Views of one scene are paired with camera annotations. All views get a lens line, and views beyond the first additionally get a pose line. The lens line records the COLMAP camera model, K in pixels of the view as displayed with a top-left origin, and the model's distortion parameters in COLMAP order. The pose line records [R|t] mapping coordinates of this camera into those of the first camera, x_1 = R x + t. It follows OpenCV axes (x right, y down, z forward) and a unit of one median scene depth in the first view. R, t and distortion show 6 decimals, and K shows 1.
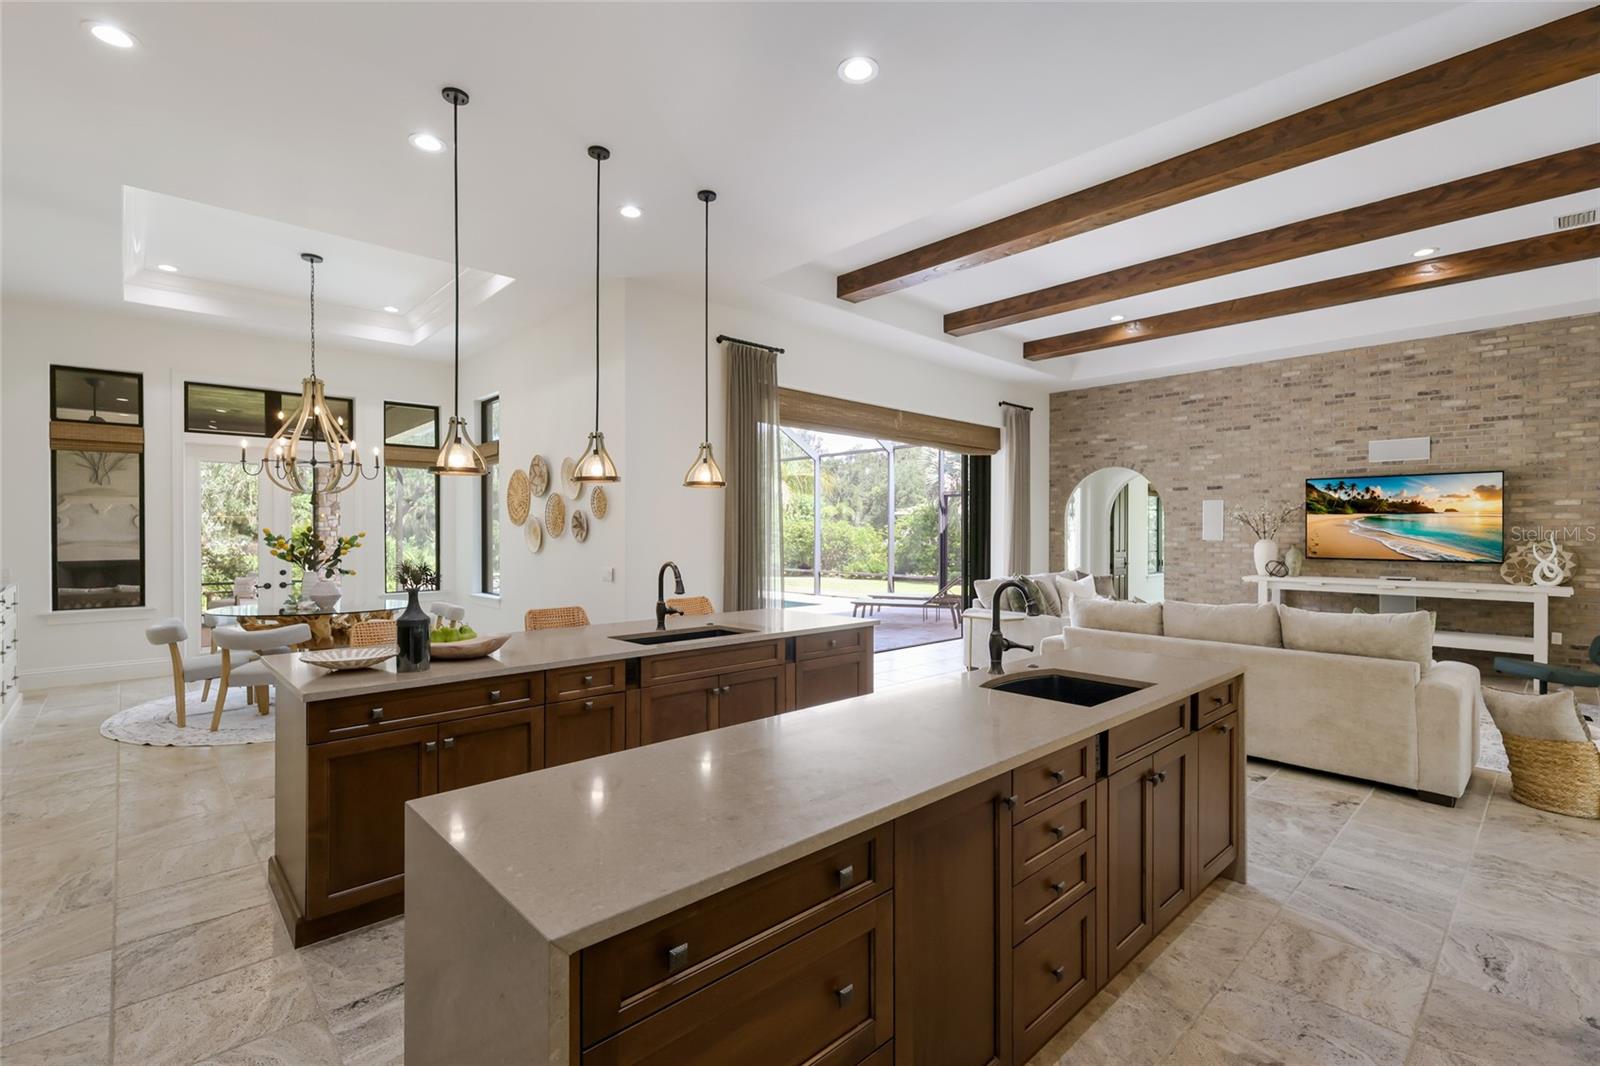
lens RADIAL K [[715.5, 0, 793.1], [0, 715.5, 534.9], [0, 0, 1]] dist [0.003389, 0.001045]
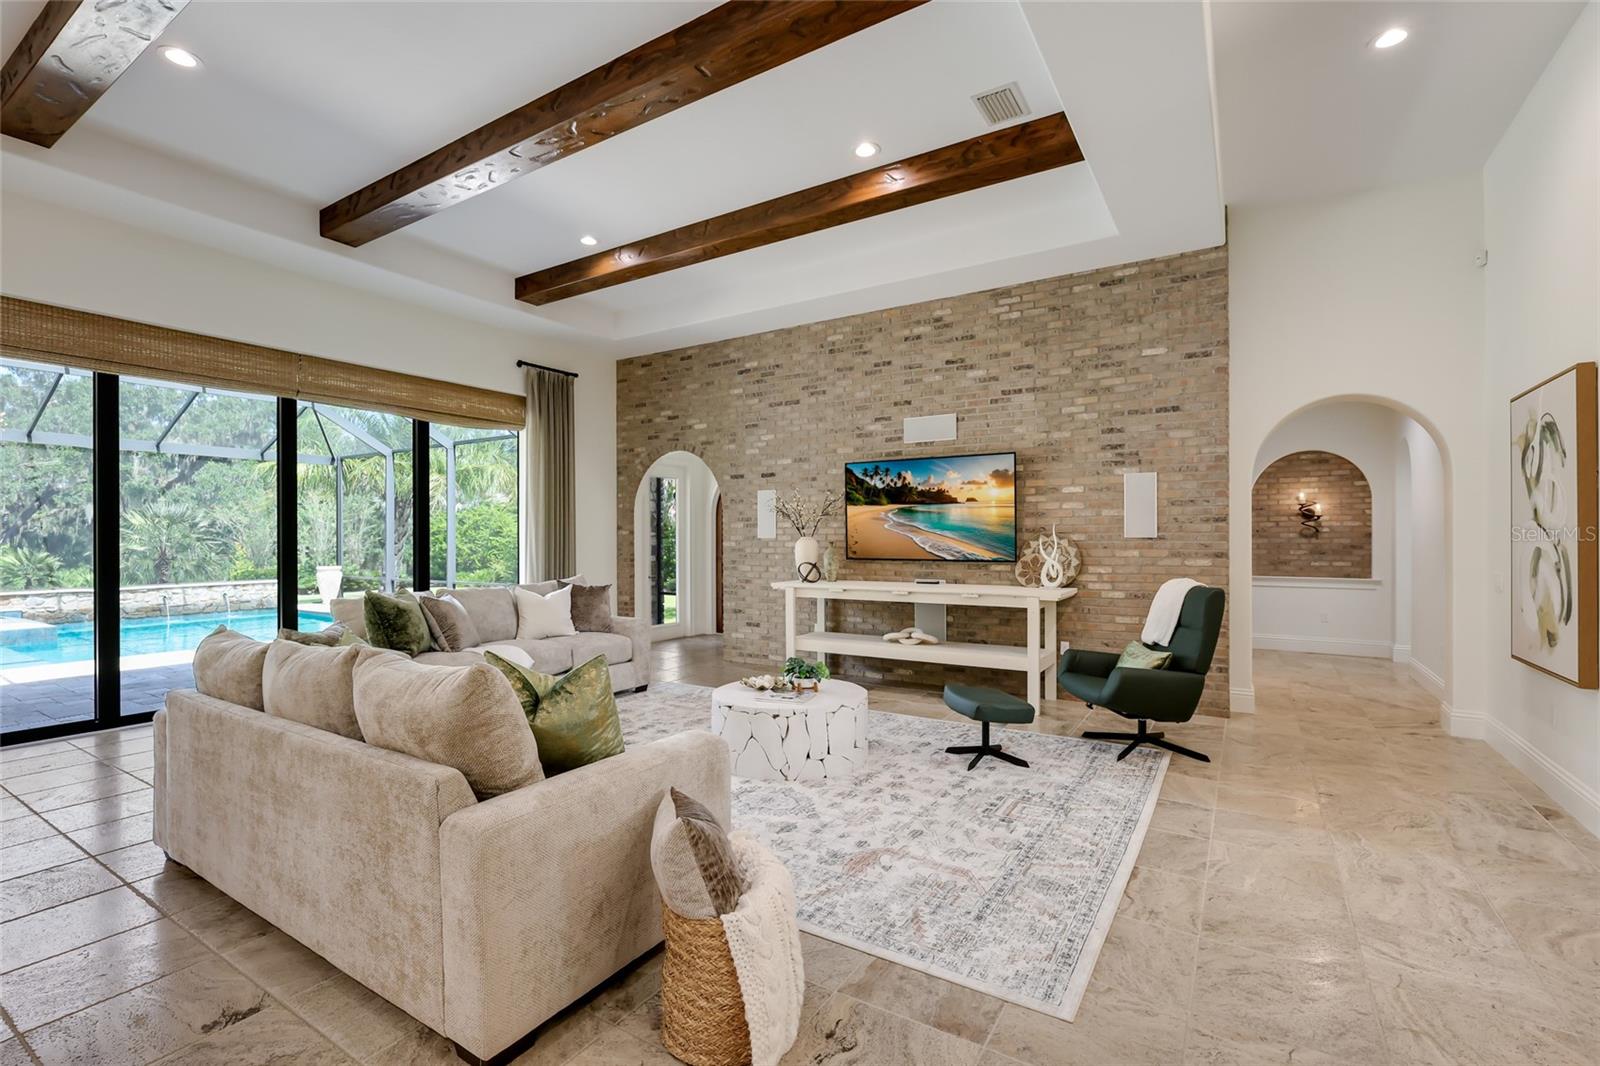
lens RADIAL K [[715.5, 0, 793.1], [0, 715.5, 534.9], [0, 0, 1]] dist [0.003389, 0.001045]
pose [[0.966811, -0.004347, 0.255455, 0.475727], [0.006924, 0.999934, -0.009190, 0.012896], [-0.255398, 0.010654, 0.966777, 0.230964]]
